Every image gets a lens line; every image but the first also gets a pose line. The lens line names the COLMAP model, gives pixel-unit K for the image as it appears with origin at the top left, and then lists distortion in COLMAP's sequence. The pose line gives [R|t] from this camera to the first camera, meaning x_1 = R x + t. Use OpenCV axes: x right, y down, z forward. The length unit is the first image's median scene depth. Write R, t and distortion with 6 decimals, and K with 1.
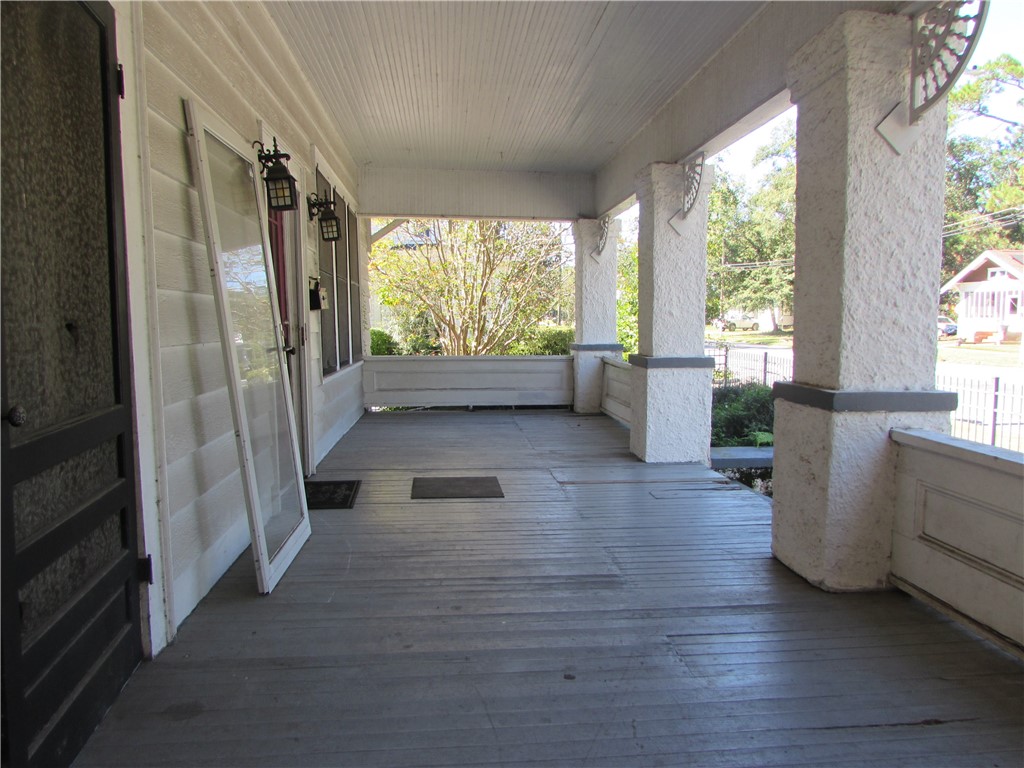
lens RADIAL K [[724.3, 0, 512.1], [0, 724.3, 377.9], [0, 0, 1]] dist [-0.024893, 0.013541]
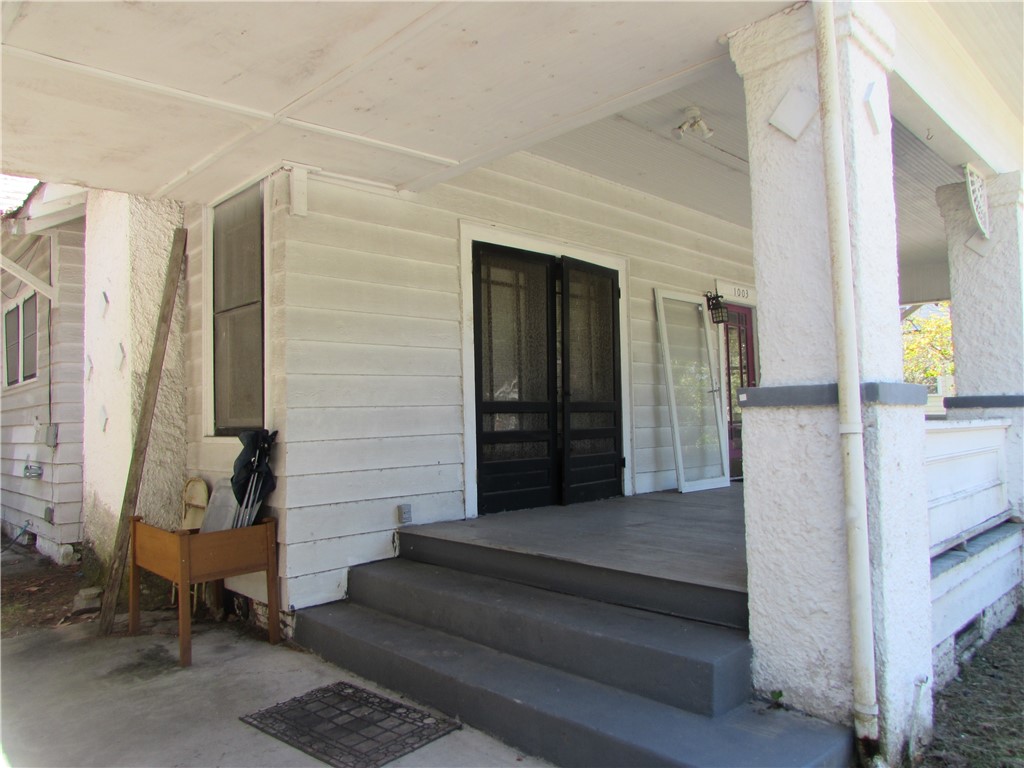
lens RADIAL K [[724.3, 0, 513.6], [0, 724.3, 387.1], [0, 0, 1]] dist [-0.024893, 0.013541]
pose [[0.627456, -0.042256, -0.777505, 1.132031], [-0.047804, 0.994552, -0.092631, 0.205093], [0.777183, 0.095290, 0.622018, -0.881680]]
